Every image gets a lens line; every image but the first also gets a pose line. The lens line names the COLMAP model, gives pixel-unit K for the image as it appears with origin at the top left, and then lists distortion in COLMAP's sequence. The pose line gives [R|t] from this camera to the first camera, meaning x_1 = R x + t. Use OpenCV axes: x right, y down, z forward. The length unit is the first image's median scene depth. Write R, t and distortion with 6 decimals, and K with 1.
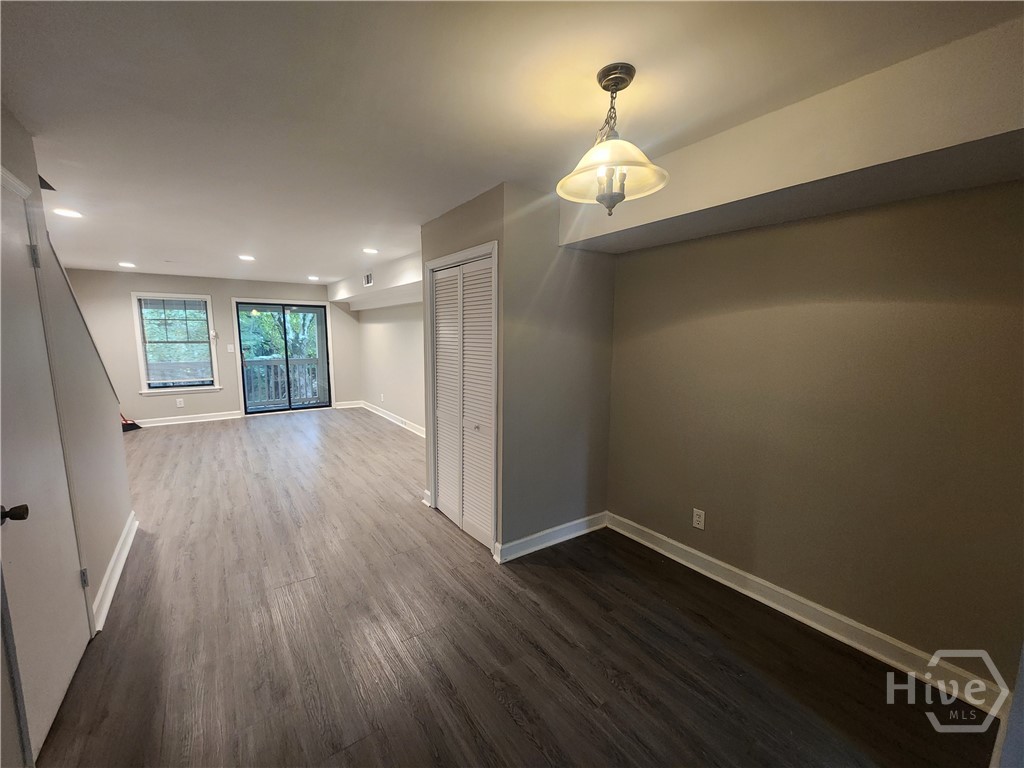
lens RADIAL K [[415.9, 0, 512.2], [0, 415.9, 387.7], [0, 0, 1]] dist [-0.000421, -0.000170]
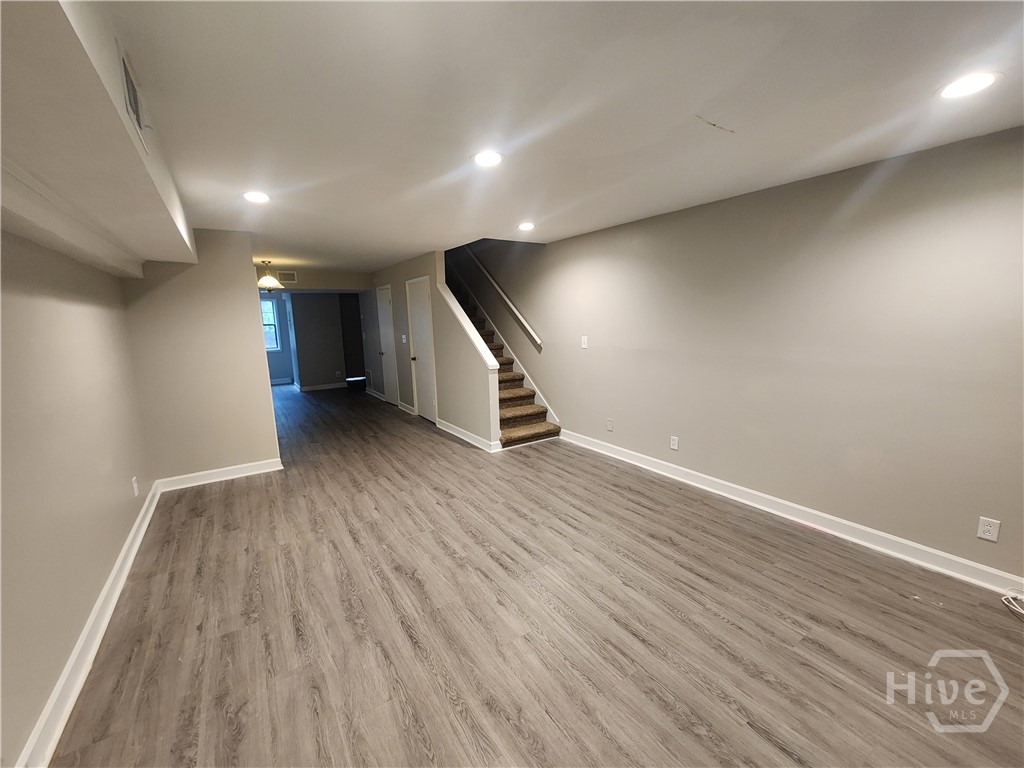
lens RADIAL K [[415.9, 0, 515.3], [0, 415.9, 383.7], [0, 0, 1]] dist [-0.000421, -0.000170]
pose [[-0.999373, 0.012890, 0.032979, -0.514805], [0.021806, 0.957858, 0.286412, -0.156995], [-0.027897, 0.286952, -0.957539, 1.148767]]
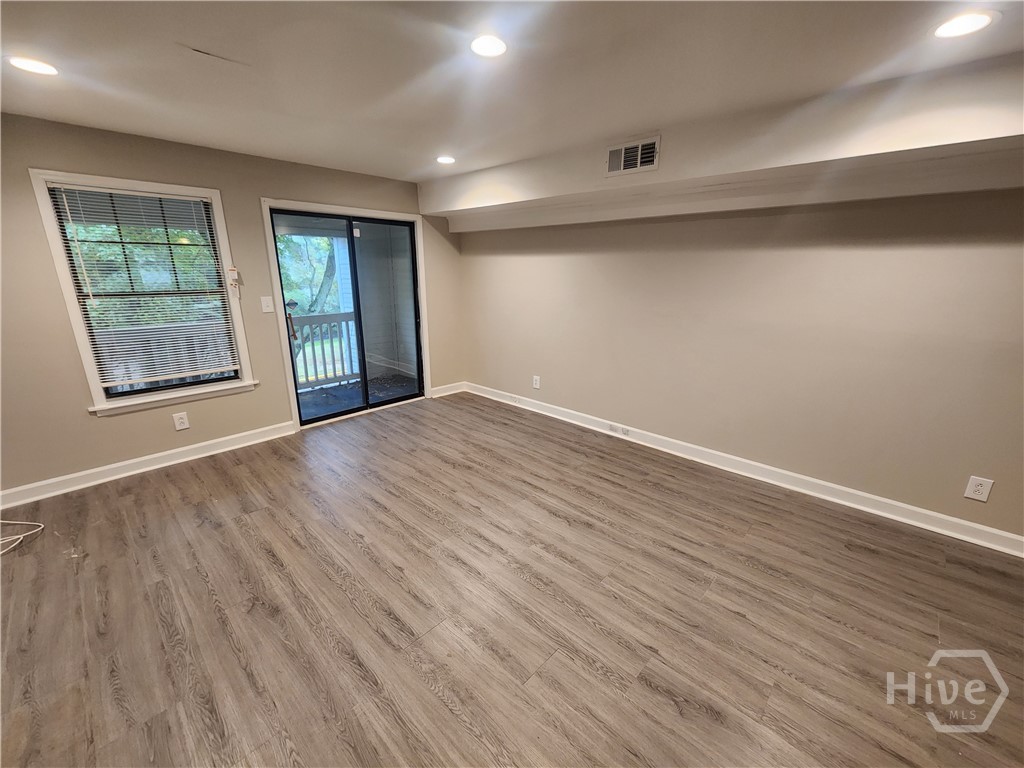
lens RADIAL K [[415.9, 0, 513.3], [0, 415.9, 387.8], [0, 0, 1]] dist [-0.000421, -0.000170]
pose [[0.981130, -0.051699, 0.186308, -0.525272], [0.023590, 0.988398, 0.150042, -0.068593], [-0.191903, -0.142816, 0.970967, 0.475126]]
